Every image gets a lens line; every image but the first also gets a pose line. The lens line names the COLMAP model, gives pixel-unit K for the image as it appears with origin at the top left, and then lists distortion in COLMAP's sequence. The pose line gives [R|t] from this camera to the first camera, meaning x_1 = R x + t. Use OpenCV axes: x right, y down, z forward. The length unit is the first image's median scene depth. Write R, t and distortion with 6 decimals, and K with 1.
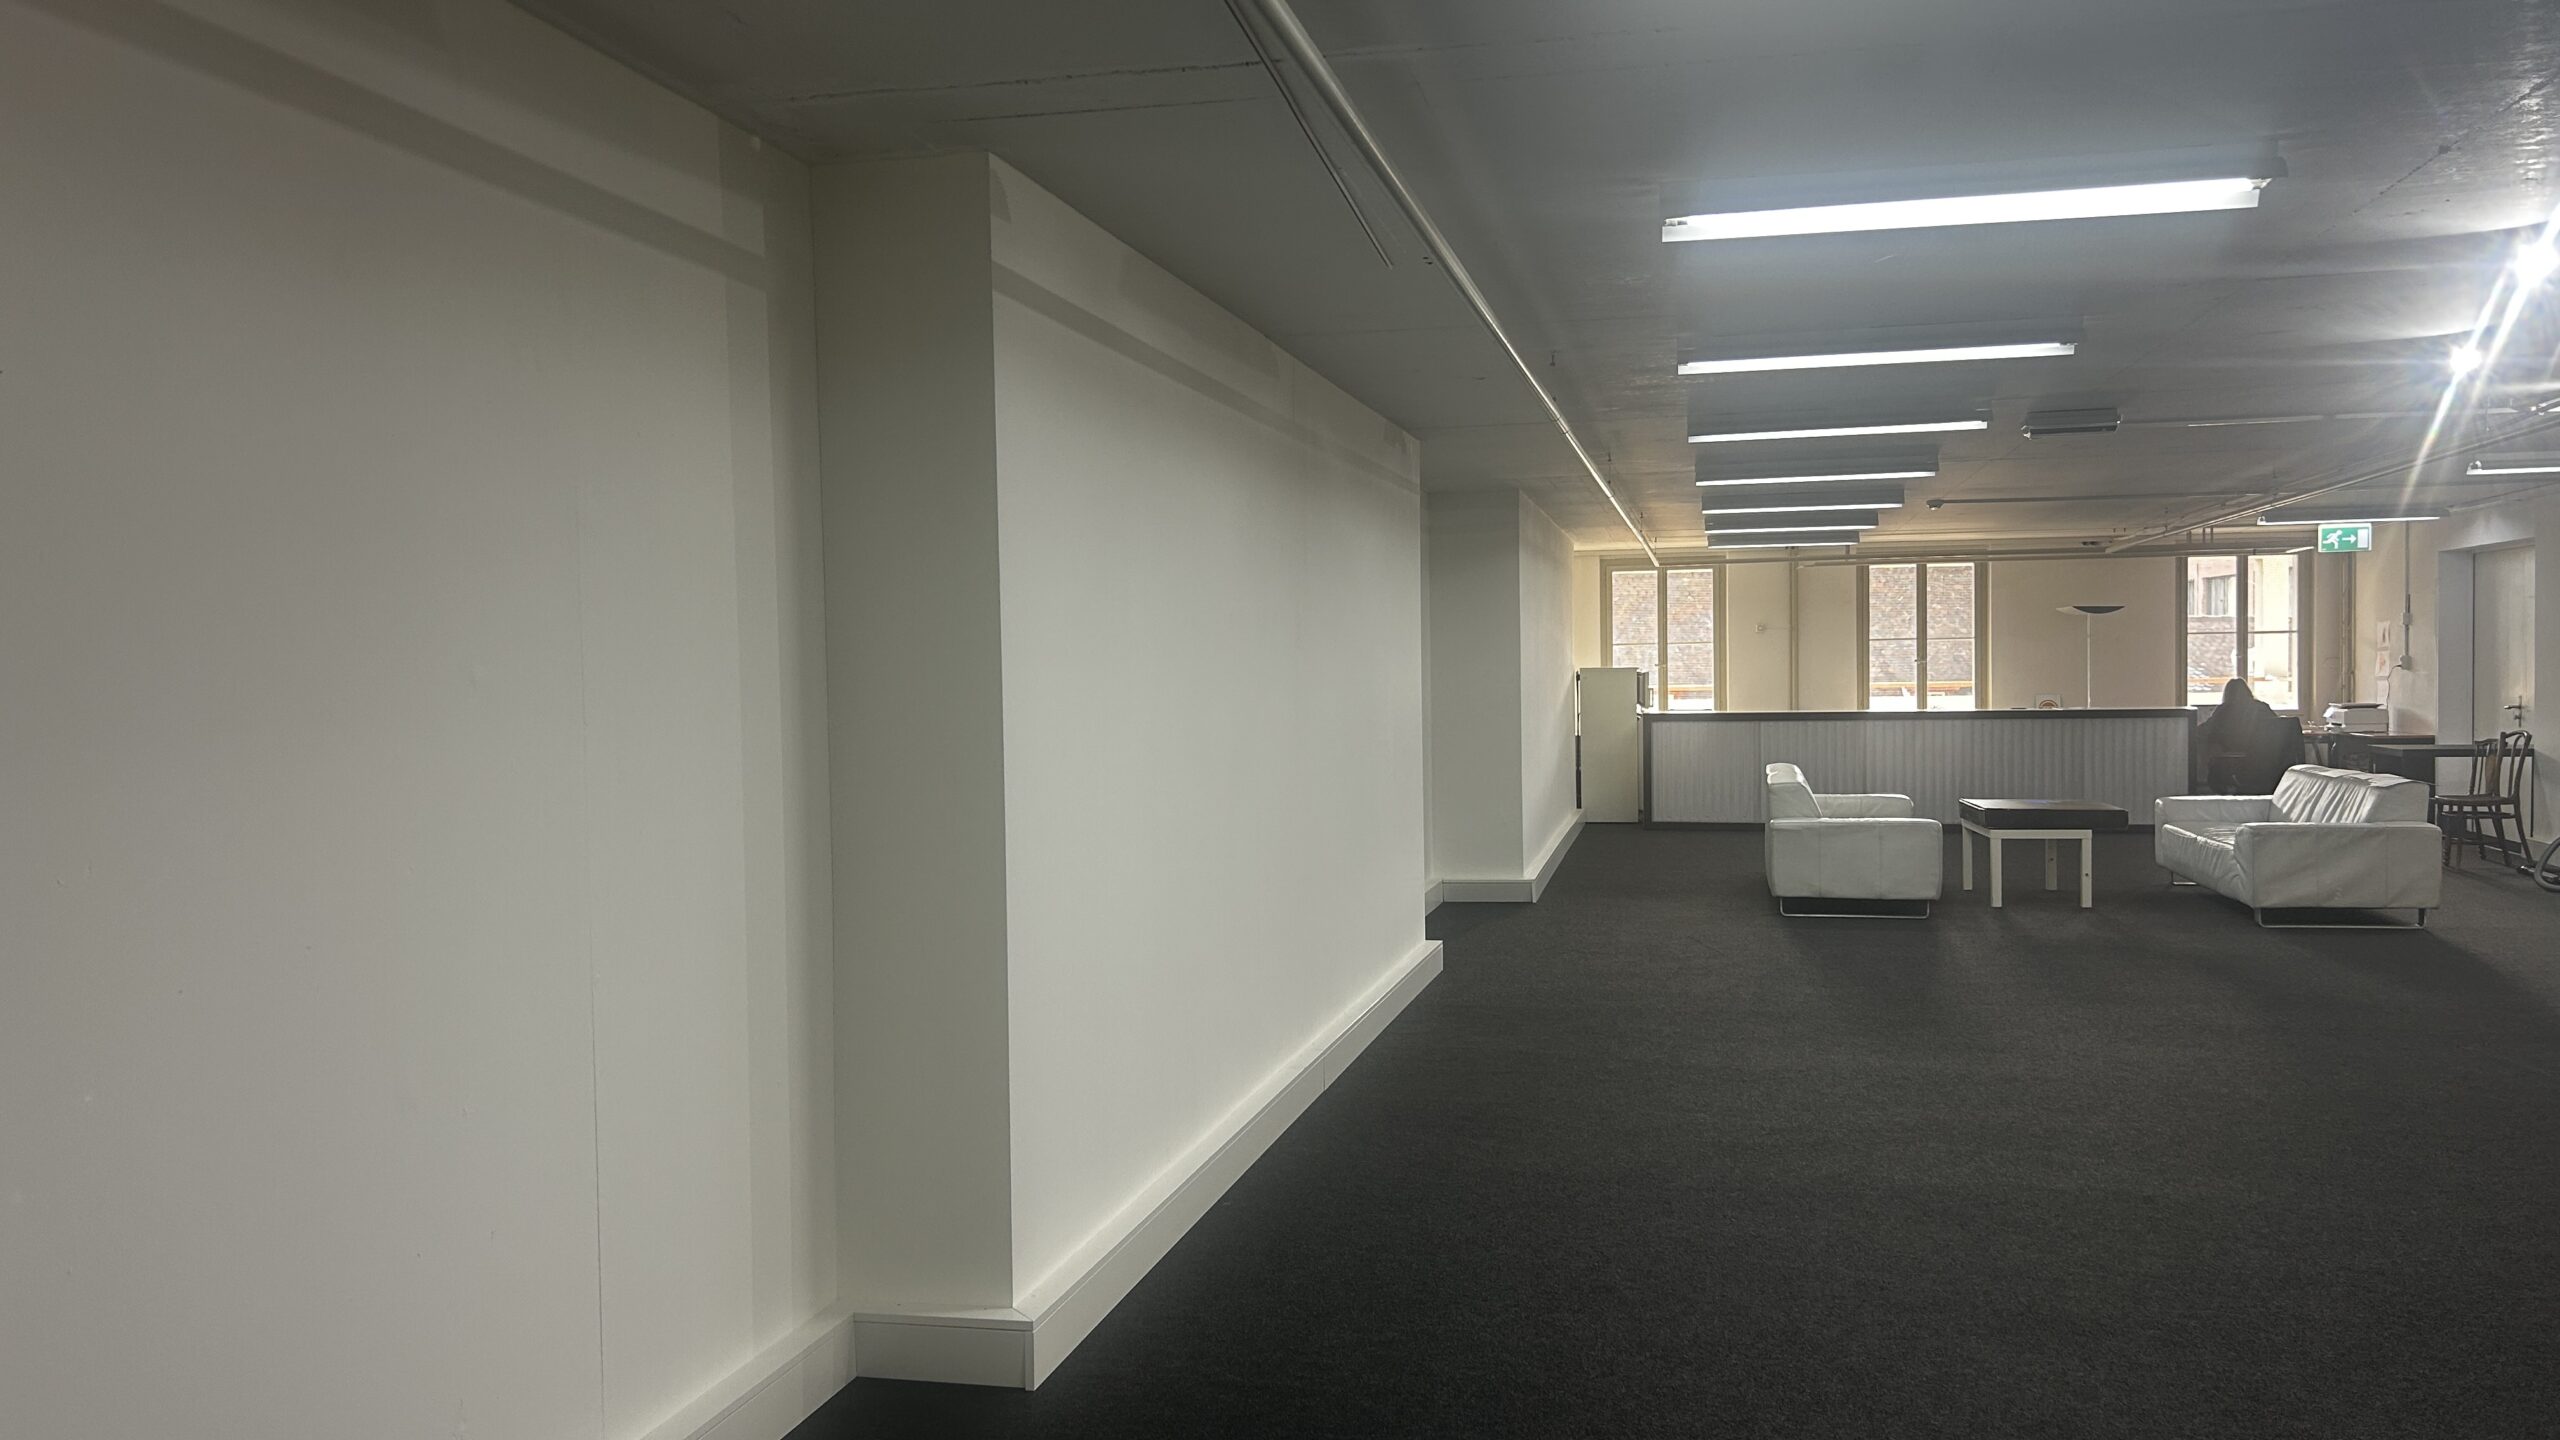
lens RADIAL K [[1934.3, 0, 1281.1], [0, 1934.3, 721.1], [0, 0, 1]] dist [0.058816, -0.078003]
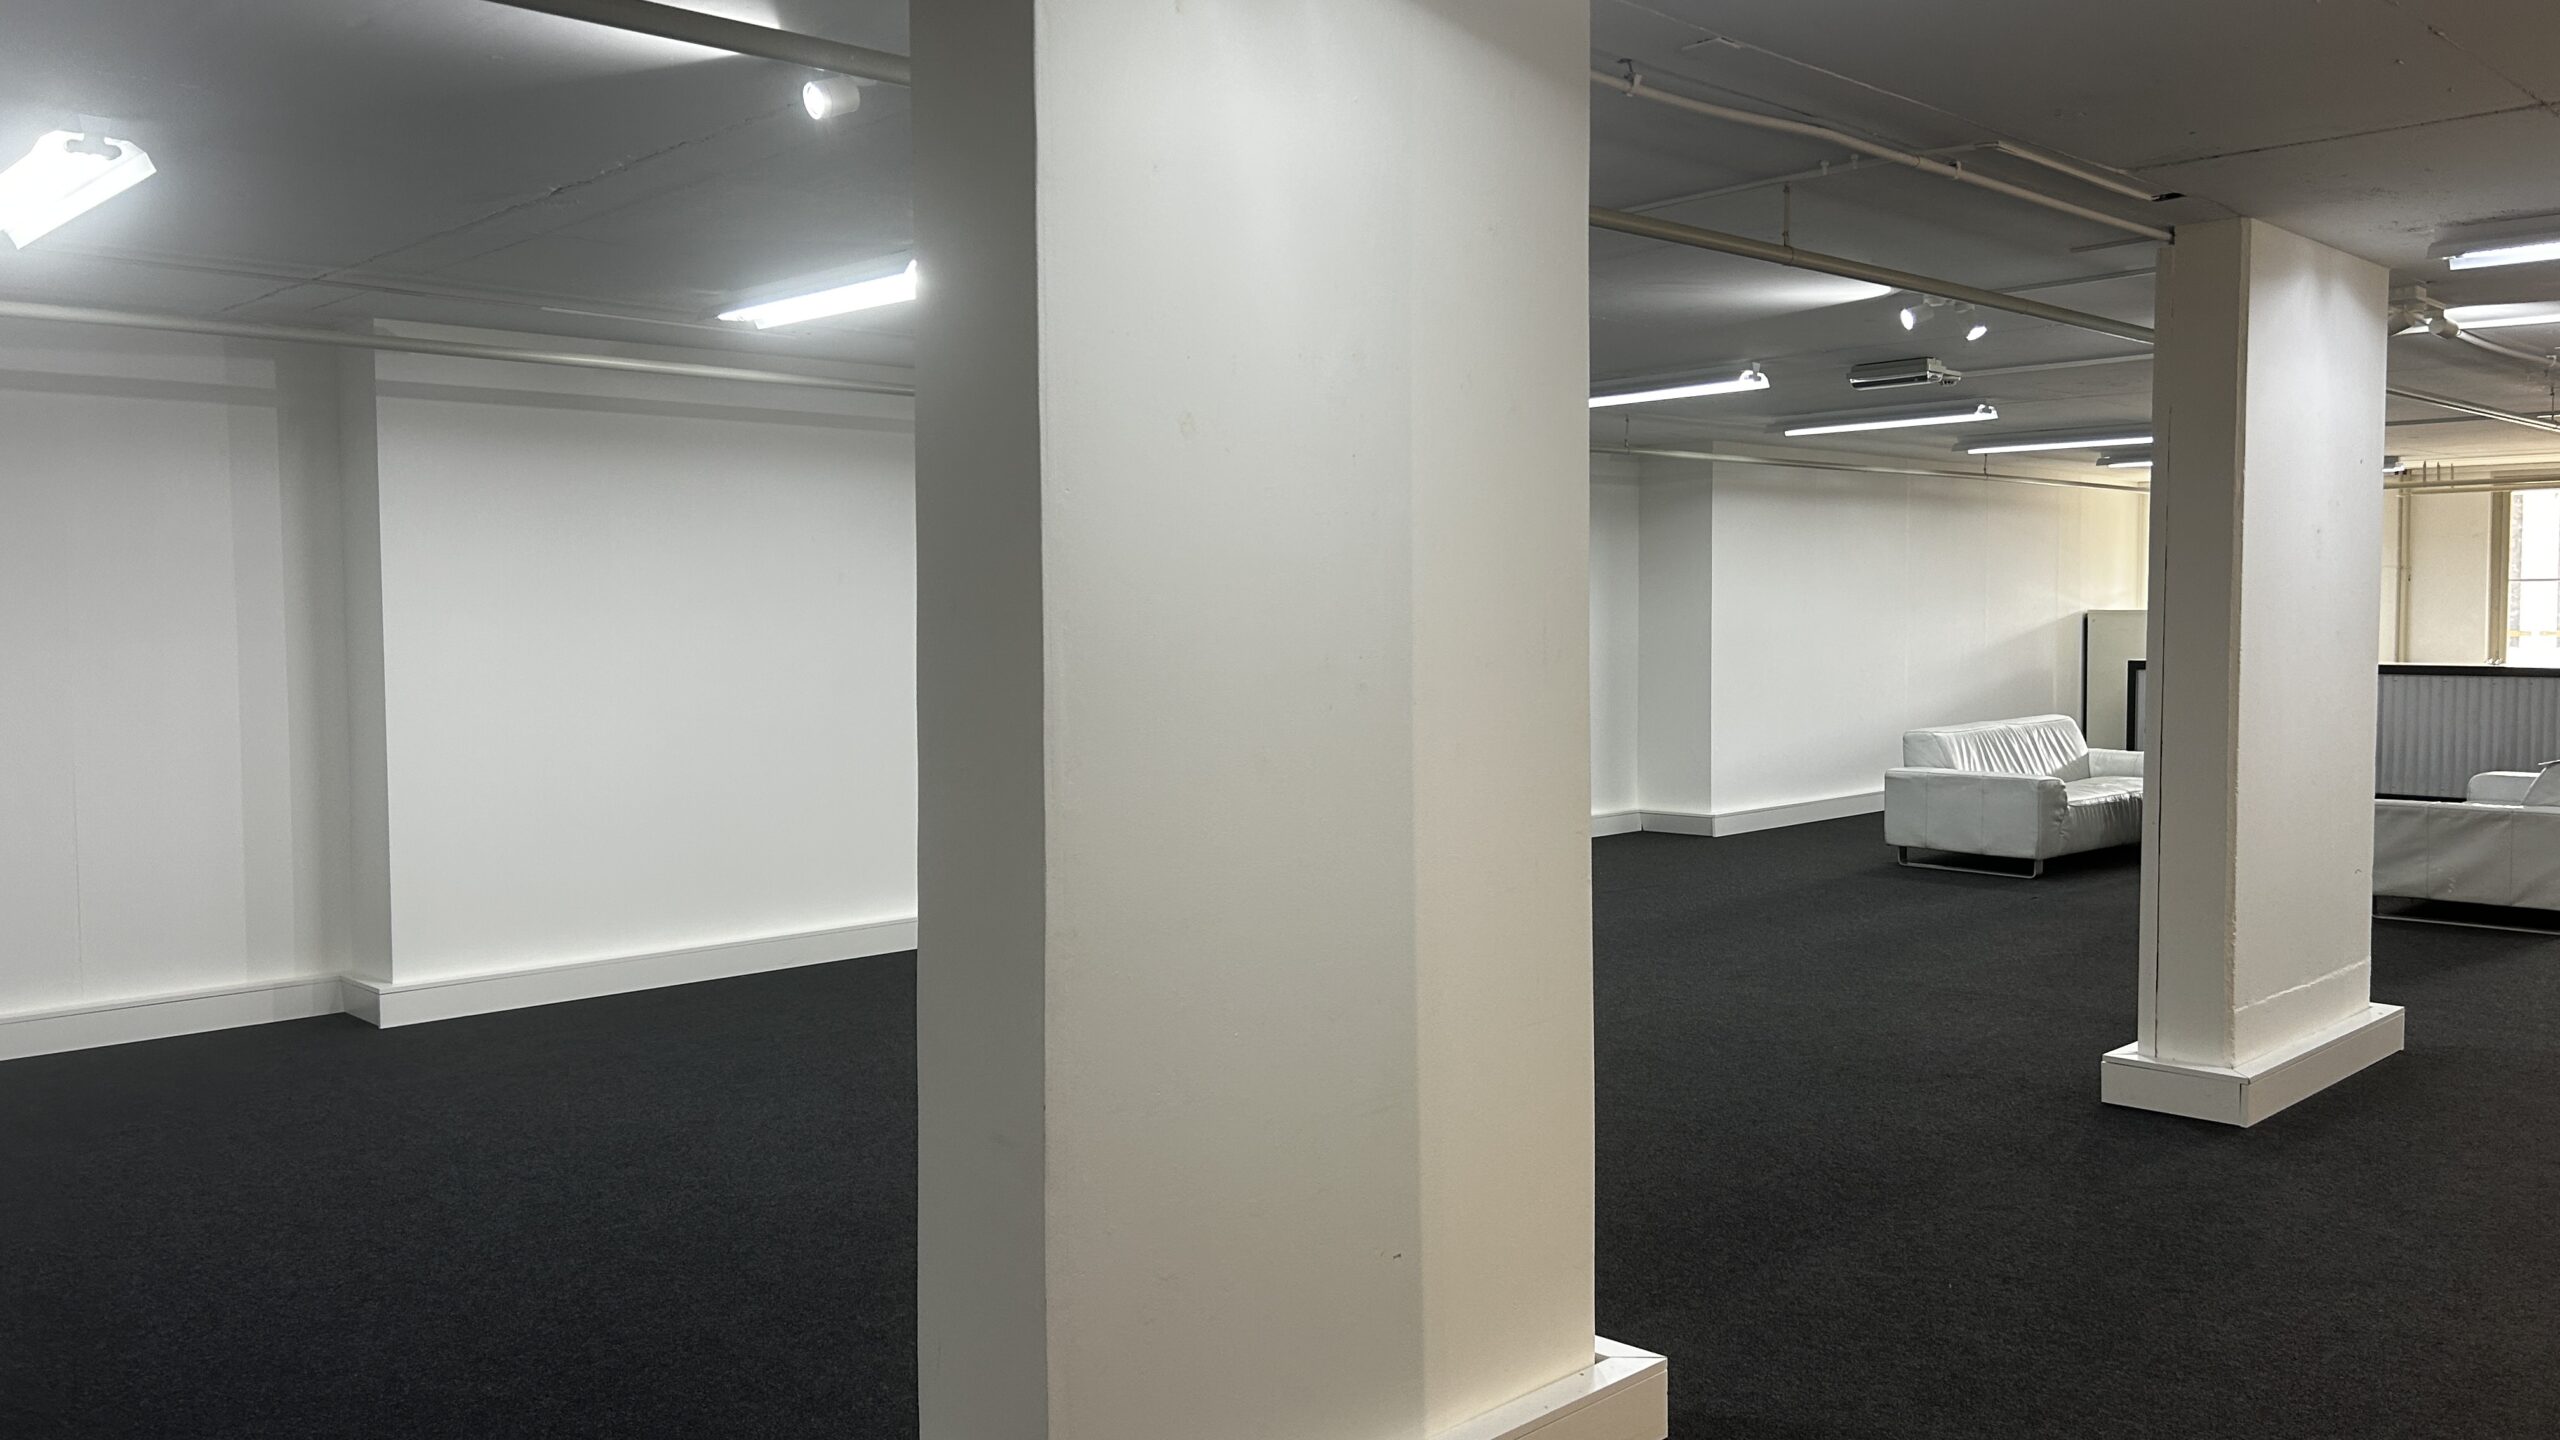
lens RADIAL K [[1934.3, 0, 1265.0], [0, 1934.3, 717.6], [0, 0, 1]] dist [0.058816, -0.078003]
pose [[0.831888, 0.042444, -0.553317, 0.465307], [-0.023417, 0.998868, 0.041415, -0.007451], [0.554449, -0.021496, 0.831940, -0.006858]]
